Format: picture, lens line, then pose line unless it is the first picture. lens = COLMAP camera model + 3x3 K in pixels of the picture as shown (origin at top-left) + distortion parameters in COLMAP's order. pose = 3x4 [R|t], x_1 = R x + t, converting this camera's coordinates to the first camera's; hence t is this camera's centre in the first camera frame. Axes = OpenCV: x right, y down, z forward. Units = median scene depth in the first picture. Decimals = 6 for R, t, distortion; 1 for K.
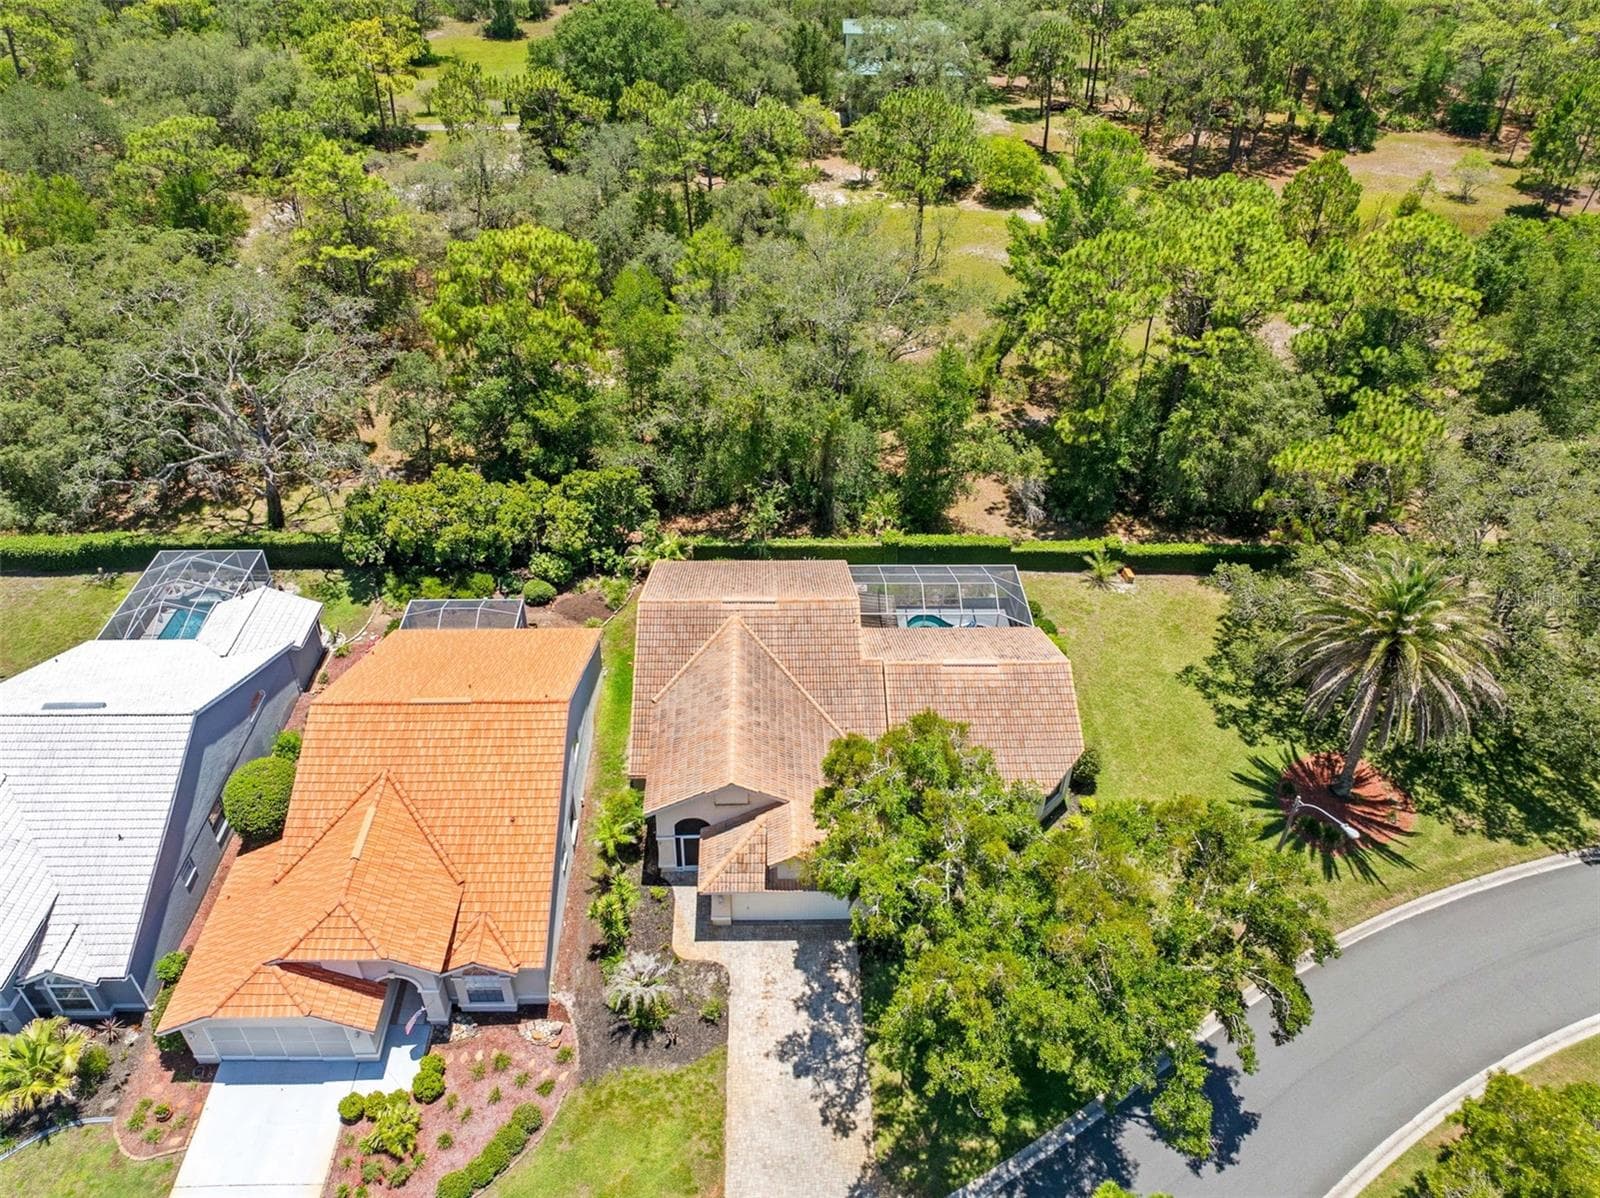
lens RADIAL K [[1156.6, 0, 804.3], [0, 1156.6, 603.5], [0, 0, 1]] dist [-0.047040, 0.011372]
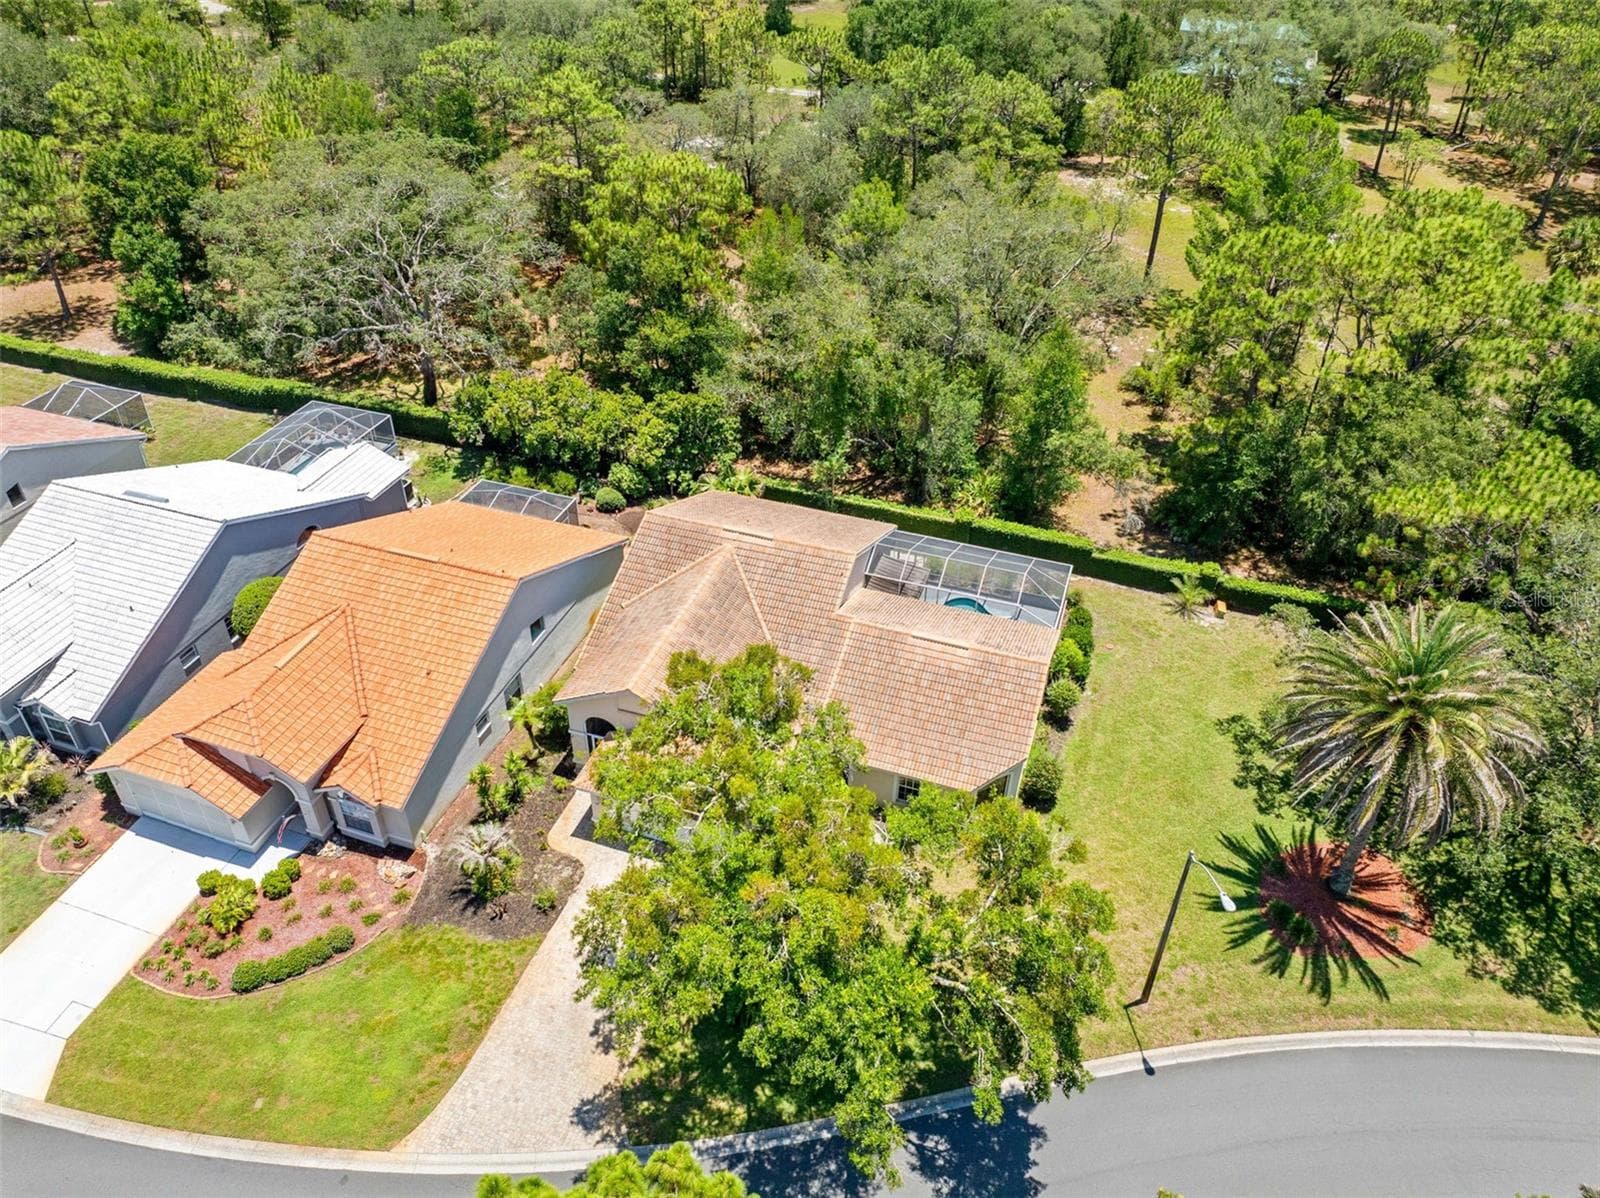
lens RADIAL K [[1156.6, 0, 795.4], [0, 1156.6, 604.9], [0, 0, 1]] dist [-0.047040, 0.011372]
pose [[0.934125, 0.210288, -0.288425, 0.275460], [-0.212117, 0.976917, 0.025276, 0.023321], [0.287083, 0.037569, 0.957169, 0.068403]]
